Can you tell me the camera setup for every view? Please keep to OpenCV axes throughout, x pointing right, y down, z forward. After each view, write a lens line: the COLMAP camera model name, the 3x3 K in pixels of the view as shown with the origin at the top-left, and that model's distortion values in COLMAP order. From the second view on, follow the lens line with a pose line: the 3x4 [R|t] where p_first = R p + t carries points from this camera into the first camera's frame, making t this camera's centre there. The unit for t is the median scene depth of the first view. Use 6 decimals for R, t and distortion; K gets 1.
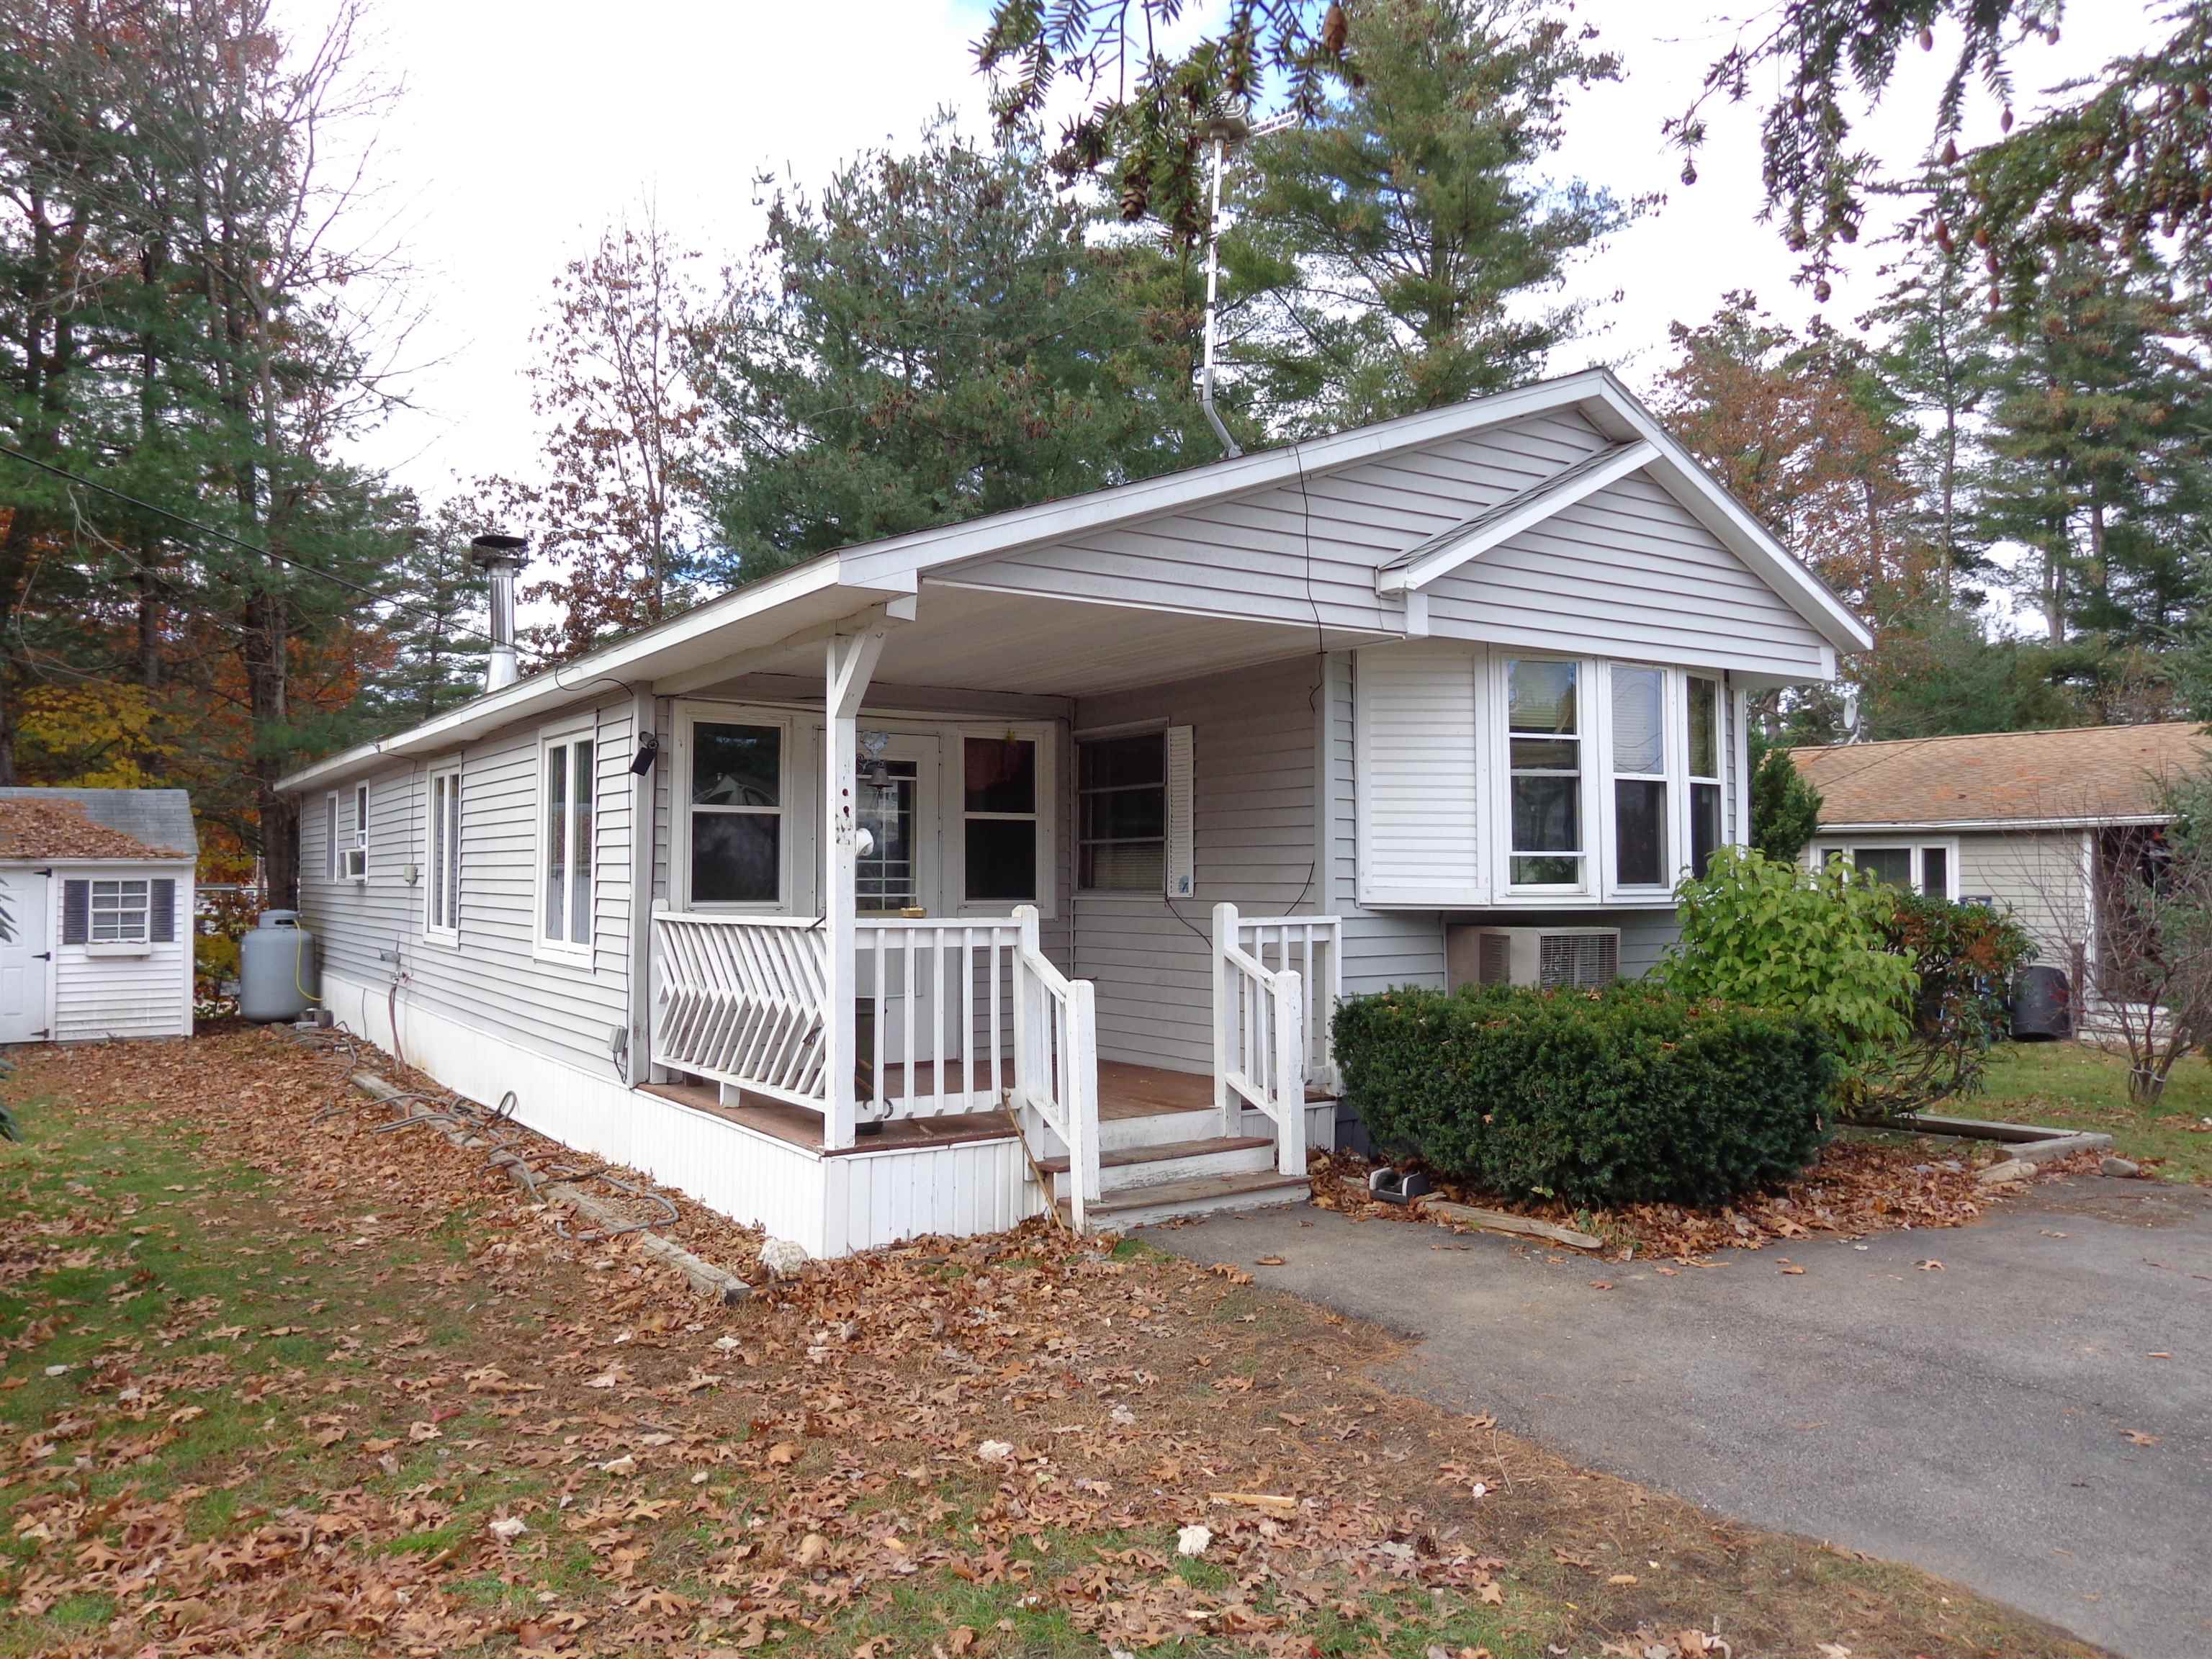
lens RADIAL K [[1575.4, 0, 1100.2], [0, 1575.4, 827.7], [0, 0, 1]] dist [-0.001293, 0.007253]
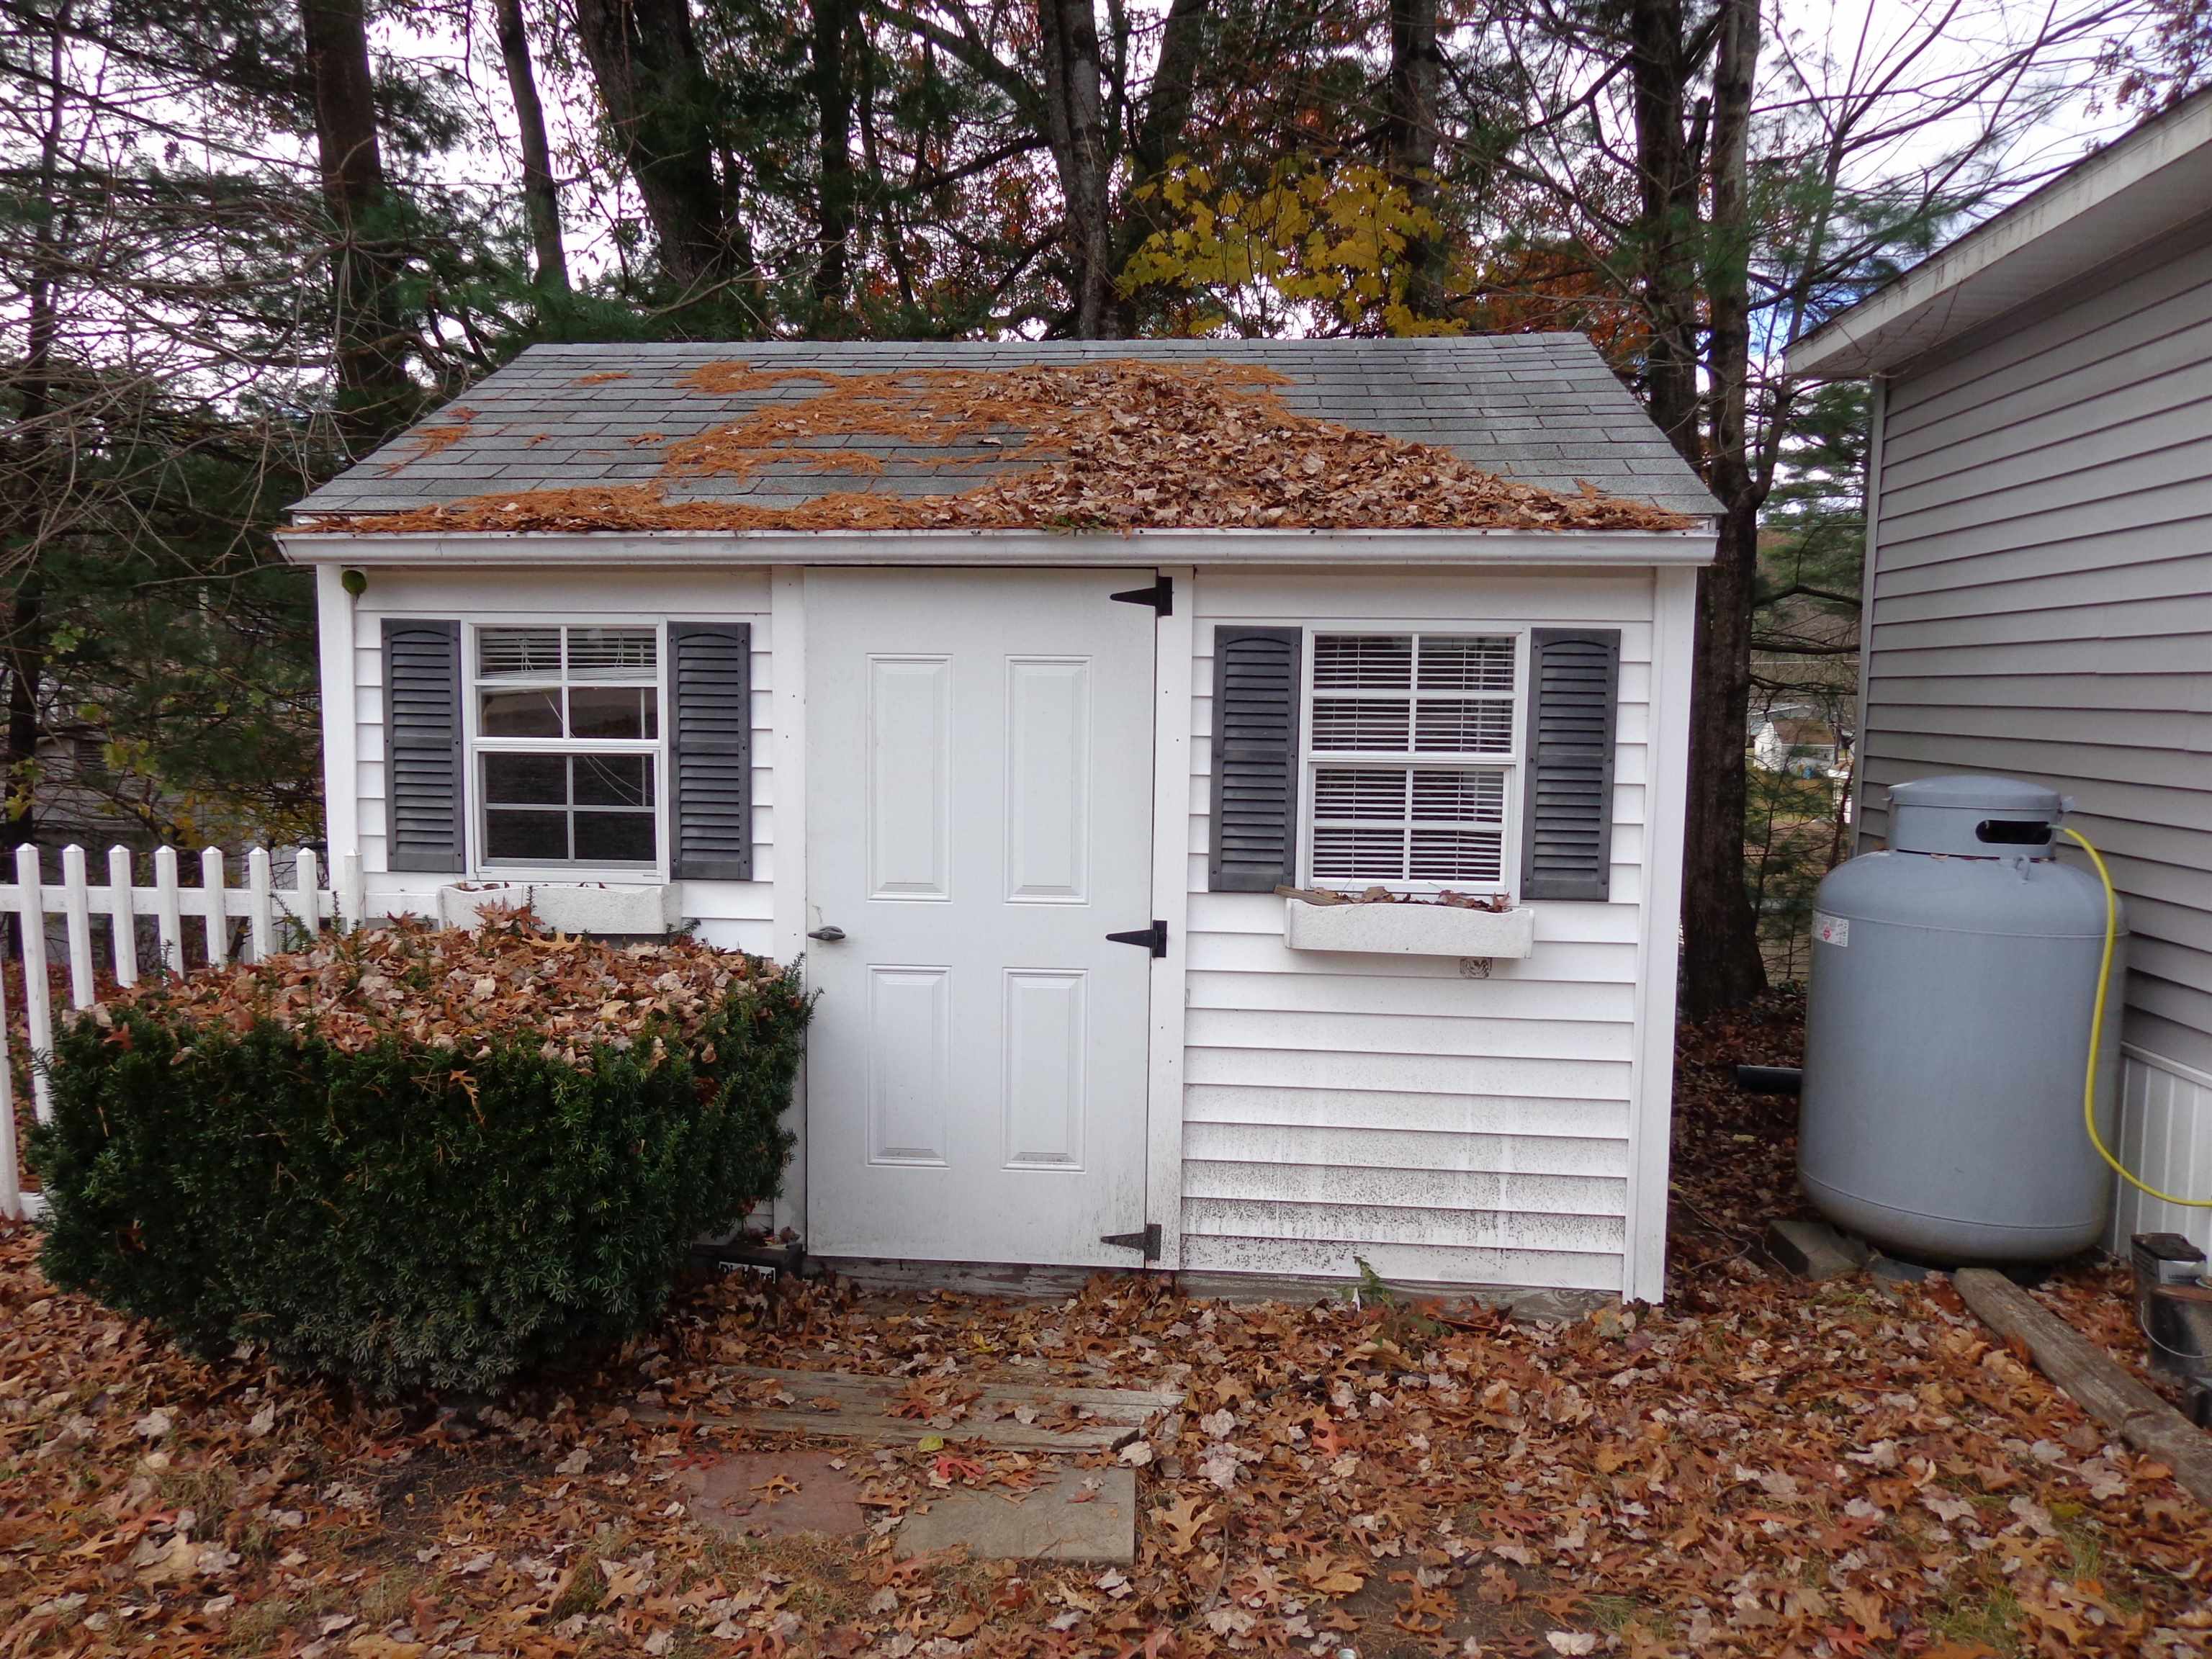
lens RADIAL K [[1575.4, 0, 1100.2], [0, 1575.4, 827.7], [0, 0, 1]] dist [-0.001293, 0.007253]
pose [[0.783401, 0.068616, -0.617717, -0.515007], [-0.002023, 0.994163, 0.107865, 0.037387], [0.621513, -0.083252, 0.778968, 0.791249]]
